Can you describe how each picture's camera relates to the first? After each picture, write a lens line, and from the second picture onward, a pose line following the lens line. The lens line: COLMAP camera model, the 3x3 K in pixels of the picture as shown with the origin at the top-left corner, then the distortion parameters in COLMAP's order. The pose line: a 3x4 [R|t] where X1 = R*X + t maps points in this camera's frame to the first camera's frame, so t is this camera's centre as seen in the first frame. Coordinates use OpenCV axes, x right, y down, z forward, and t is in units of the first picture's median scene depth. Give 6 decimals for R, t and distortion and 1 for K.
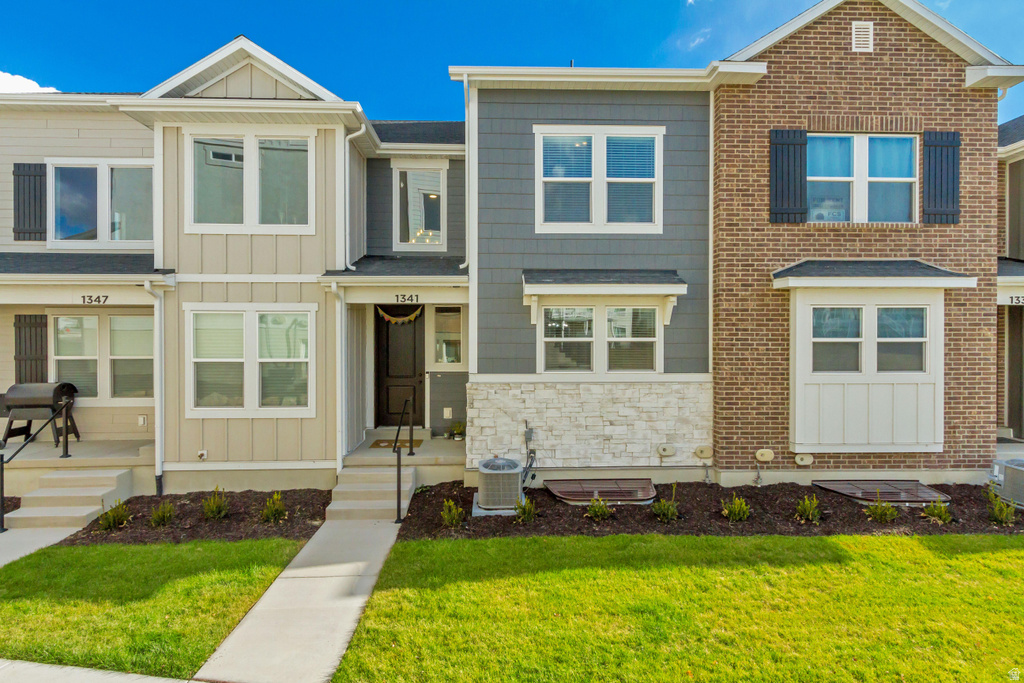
lens RADIAL K [[515.8, 0, 512.1], [0, 515.8, 341.3], [0, 0, 1]] dist [-0.002876, -0.000245]
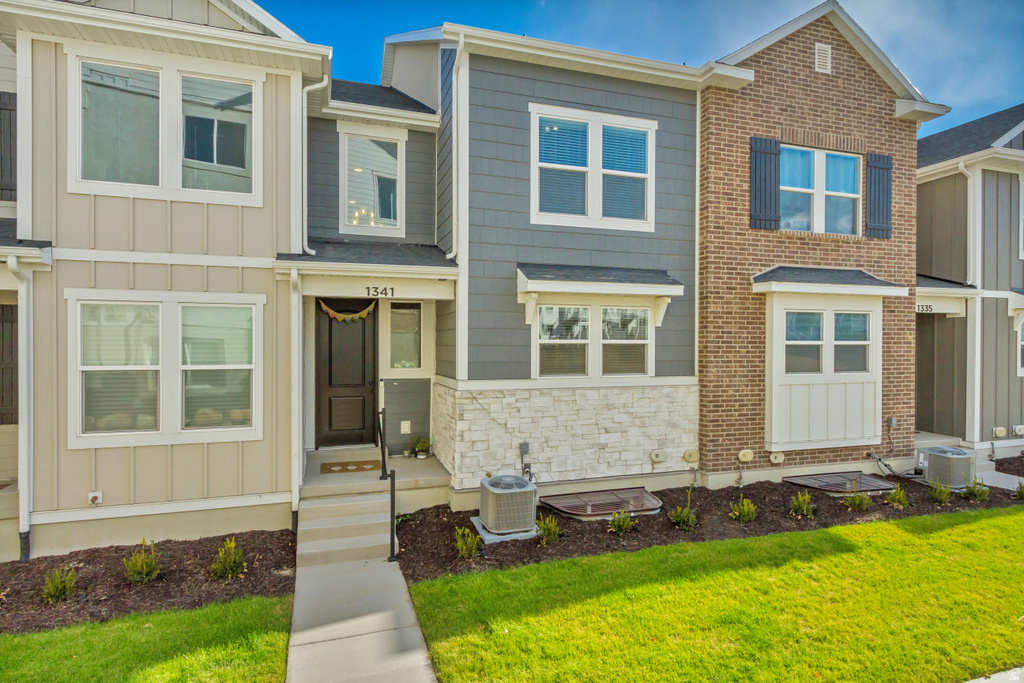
lens RADIAL K [[573.6, 0, 512.3], [0, 573.6, 343.3], [0, 0, 1]] dist [0.000261, -0.001321]
pose [[0.955713, 0.002213, 0.294292, -0.280700], [-0.003178, 0.999991, 0.002801, -0.003021], [-0.294283, -0.003612, 0.955711, 0.051531]]
